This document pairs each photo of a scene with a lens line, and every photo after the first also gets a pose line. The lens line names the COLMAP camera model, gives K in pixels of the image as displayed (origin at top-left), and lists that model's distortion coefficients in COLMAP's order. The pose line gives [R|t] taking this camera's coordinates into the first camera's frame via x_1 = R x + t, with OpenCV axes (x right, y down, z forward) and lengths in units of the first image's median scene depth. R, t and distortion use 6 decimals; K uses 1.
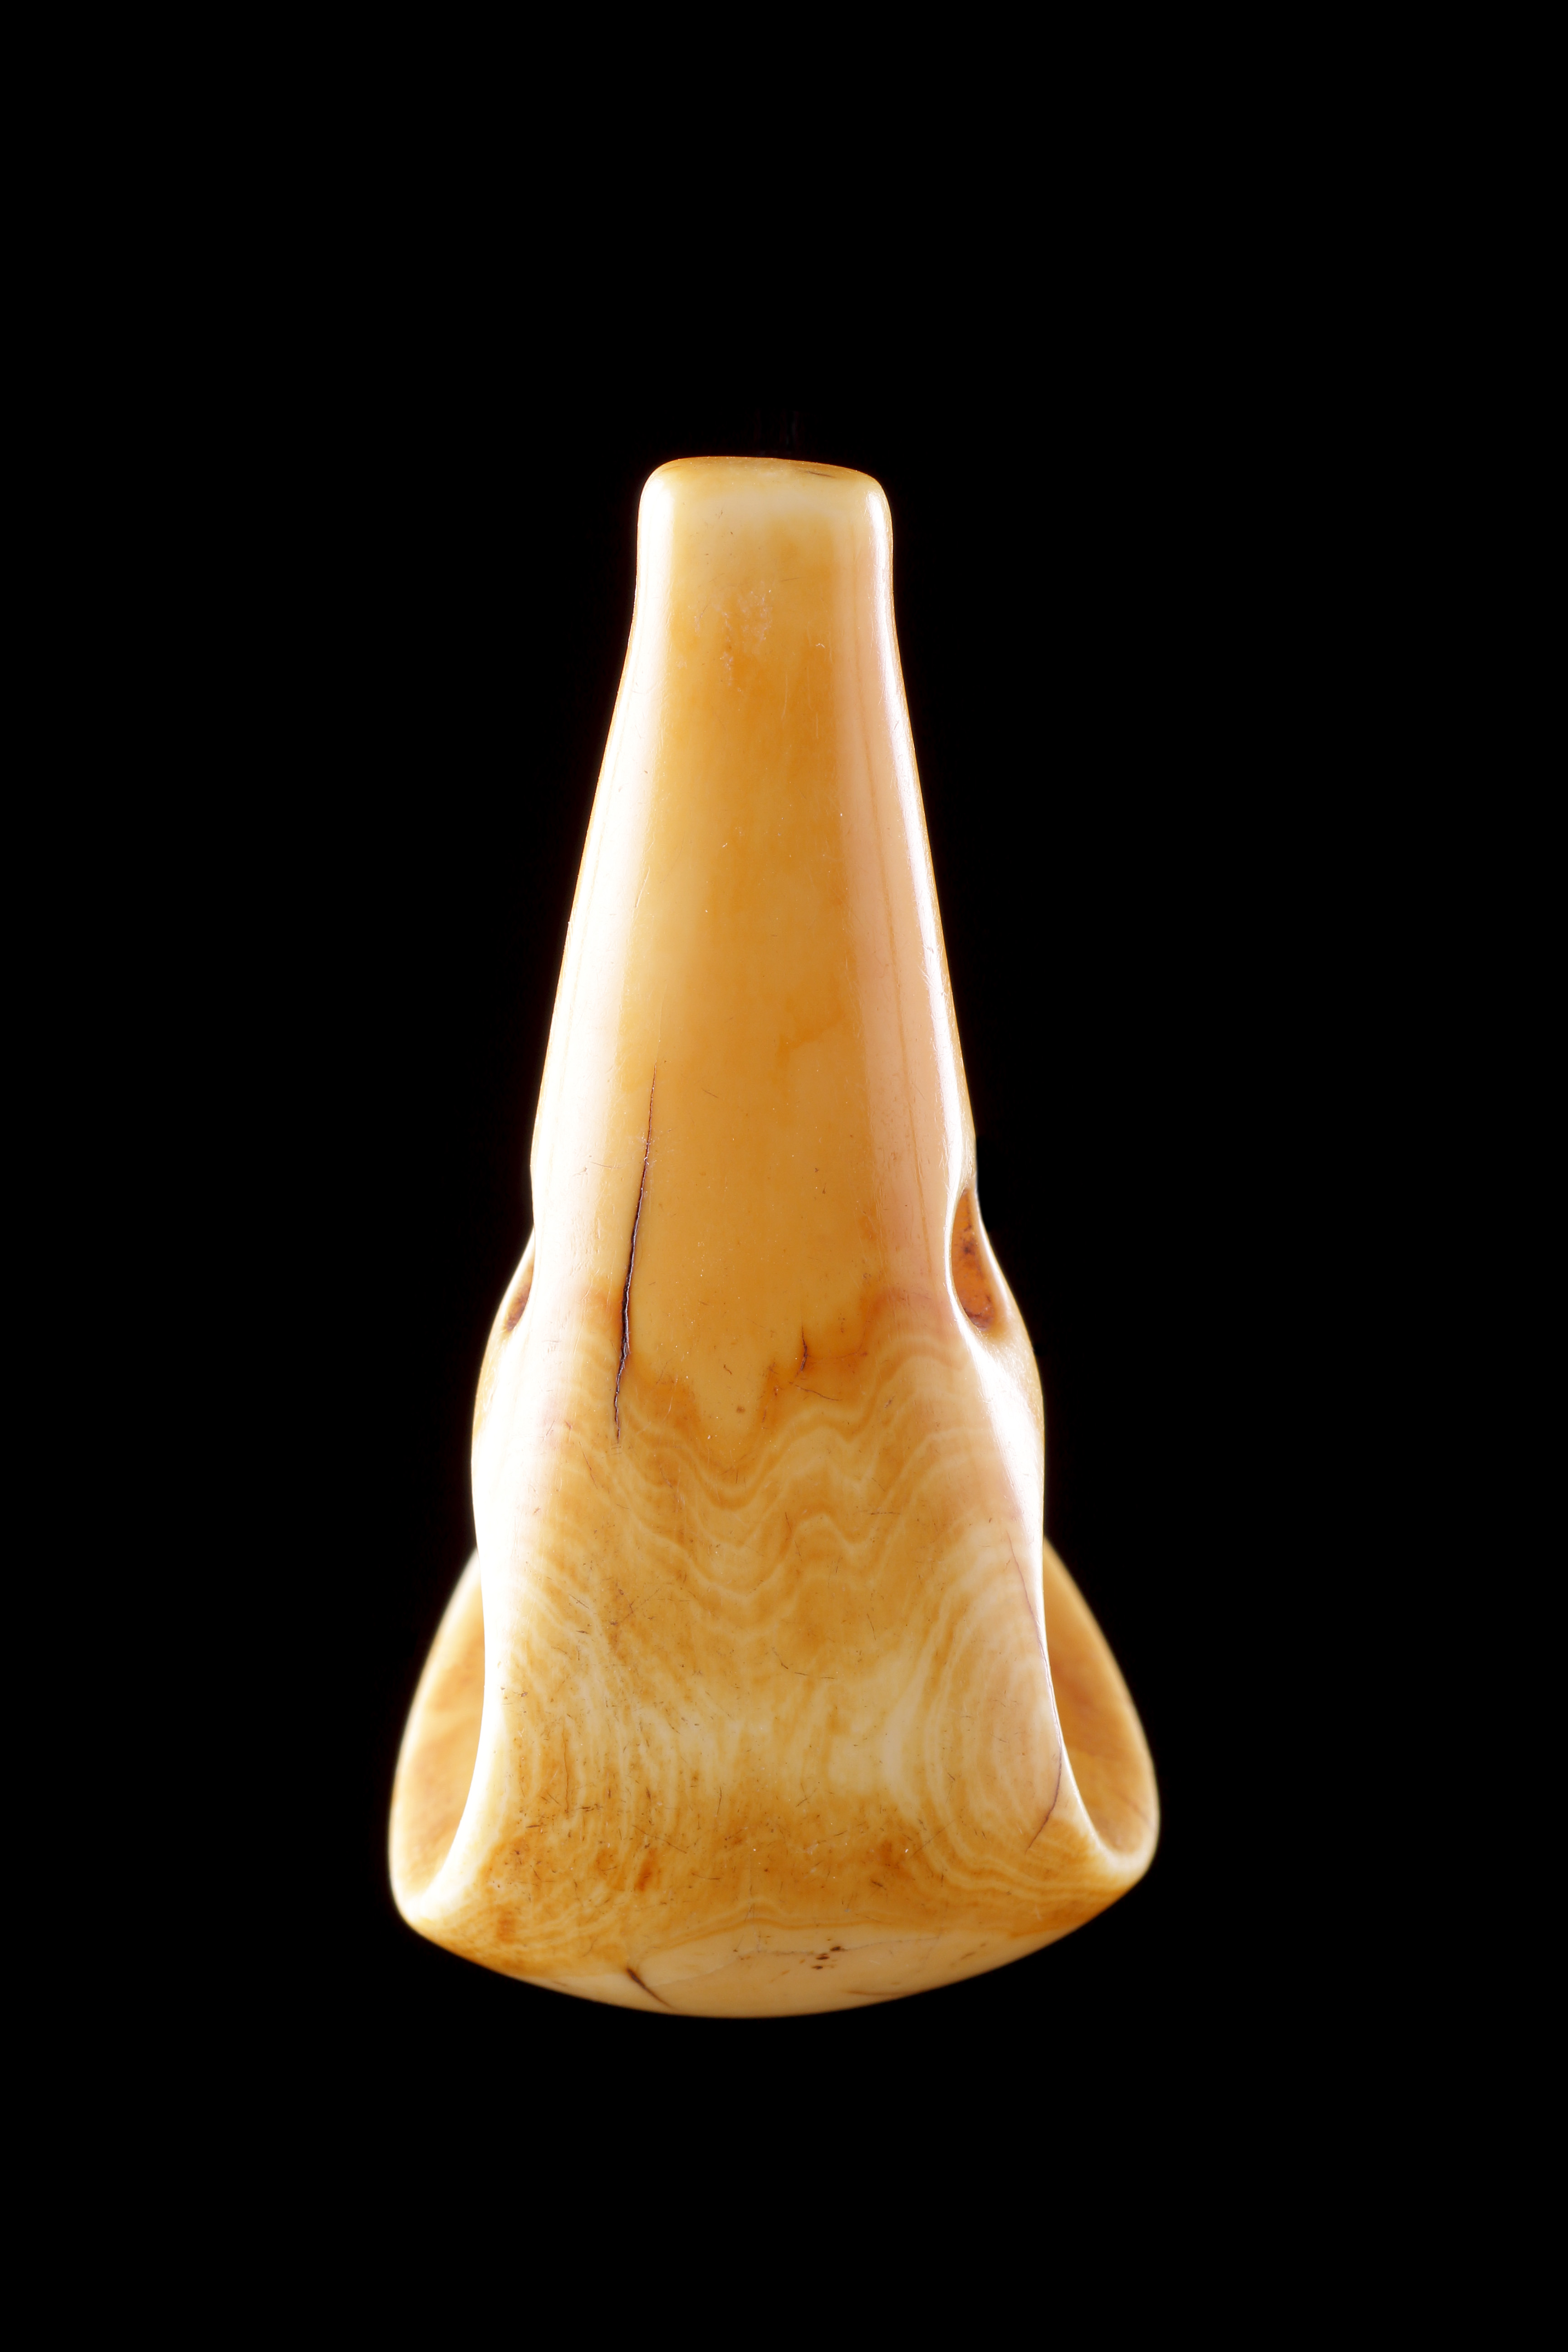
lens RADIAL K [[10898.5, 0, 783.2], [0, 10898.5, 1175.5], [0, 0, 1]] dist [-0.262096, 0.000000]
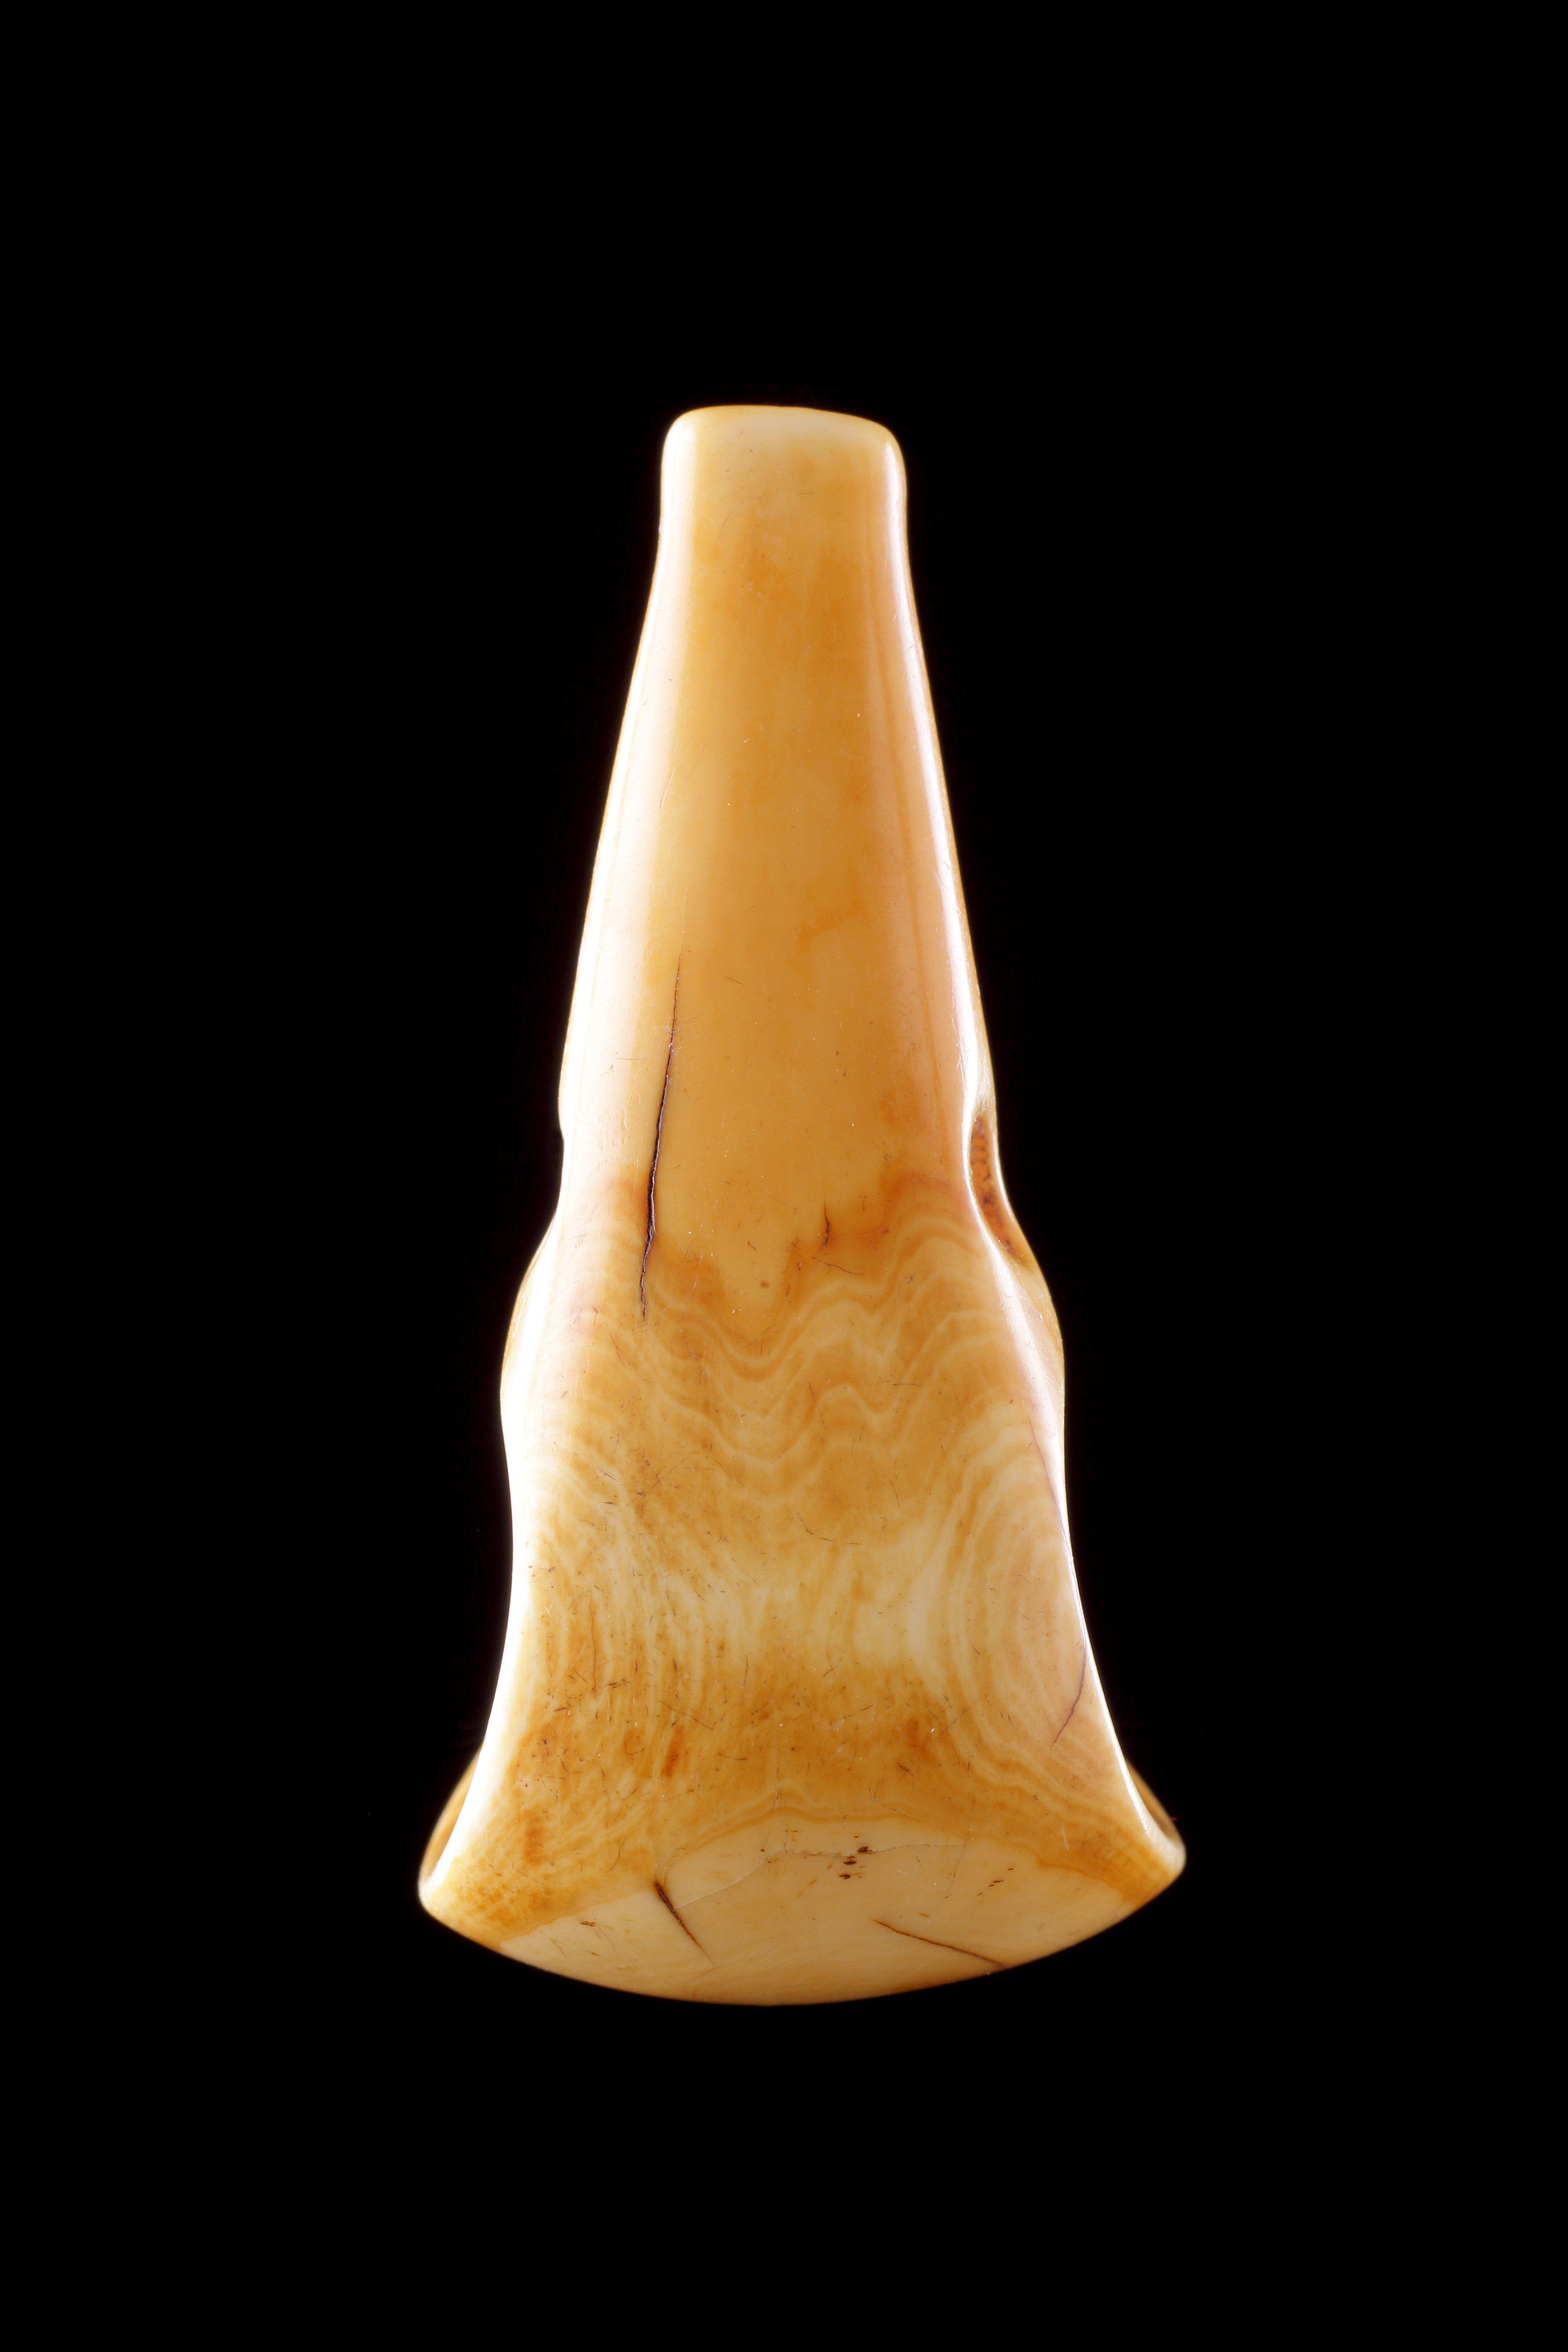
lens RADIAL K [[10898.5, 0, 784.4], [0, 10898.5, 1175.7], [0, 0, 1]] dist [-0.262096, 0.000000]
pose [[0.999971, -0.007197, -0.002416, 0.000471], [0.006047, 0.947515, -0.319654, 0.336222], [0.004589, 0.319630, 0.947531, 0.032460]]
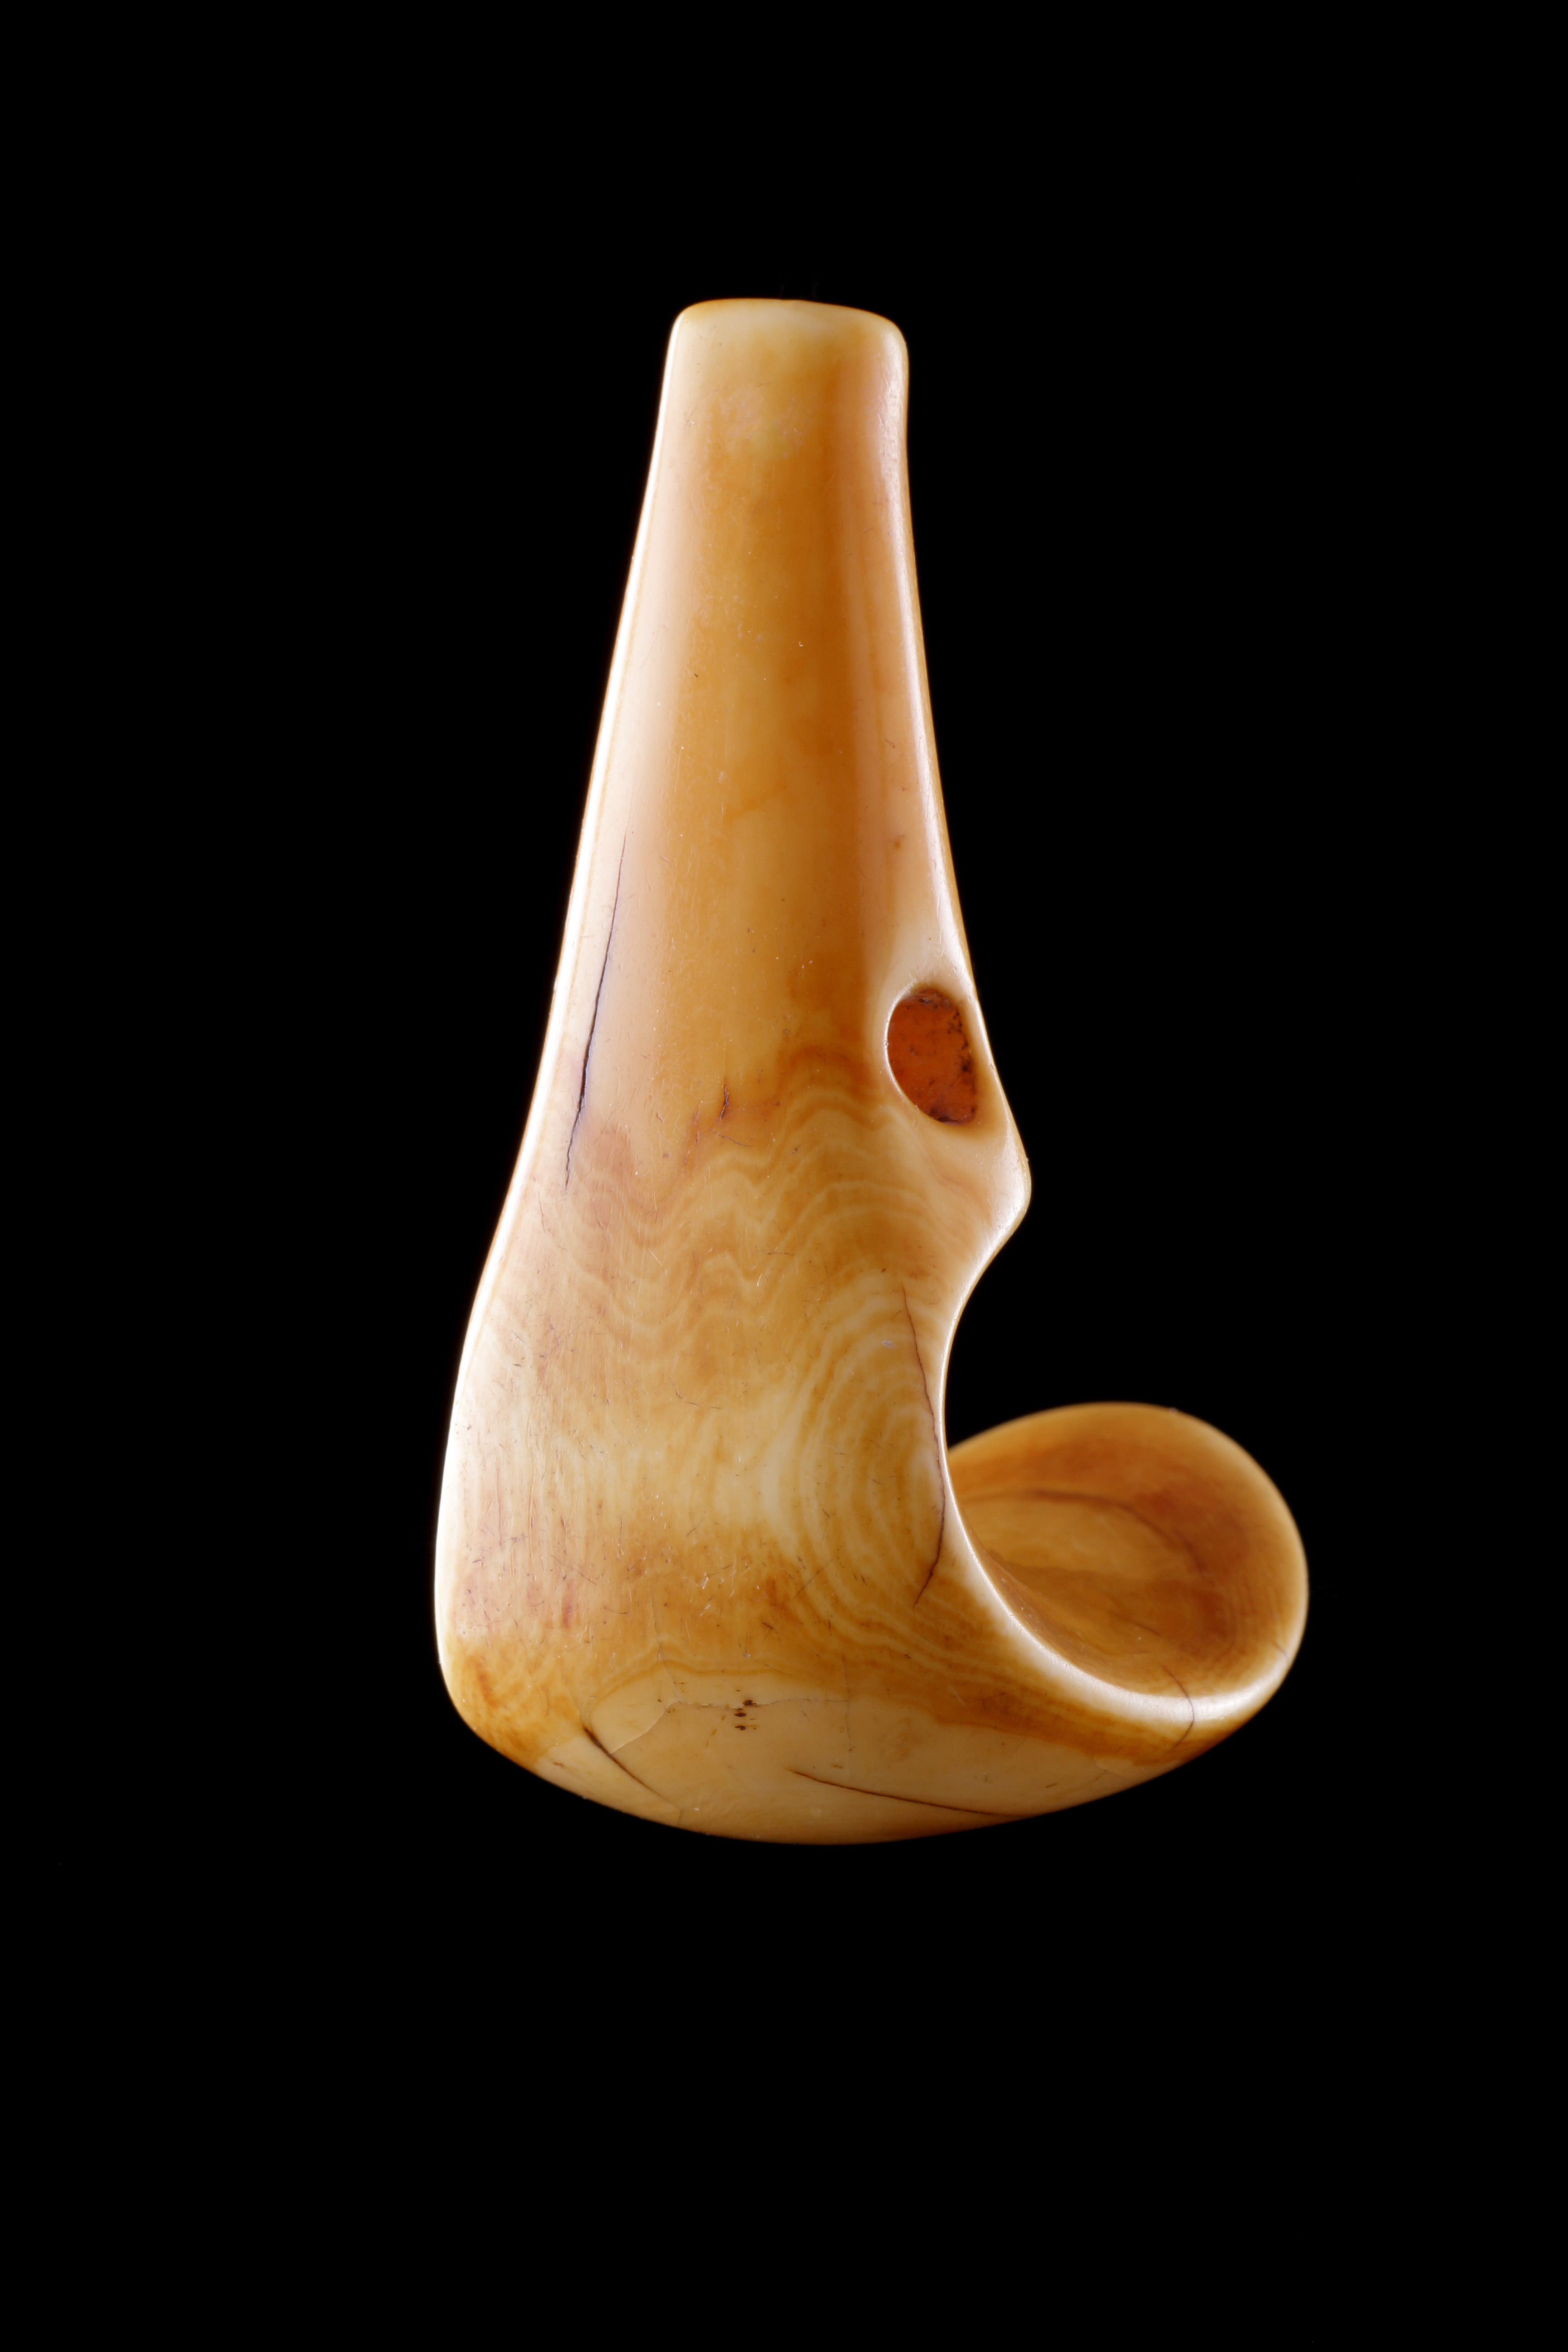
lens RADIAL K [[10898.5, 0, 785.1], [0, 10898.5, 1177.3], [0, 0, 1]] dist [-0.262096, 0.000000]
pose [[0.888273, -0.001198, -0.459315, 0.489469], [-0.130160, 0.958349, -0.254216, 0.289406], [0.440489, 0.285598, 0.851119, 0.107428]]
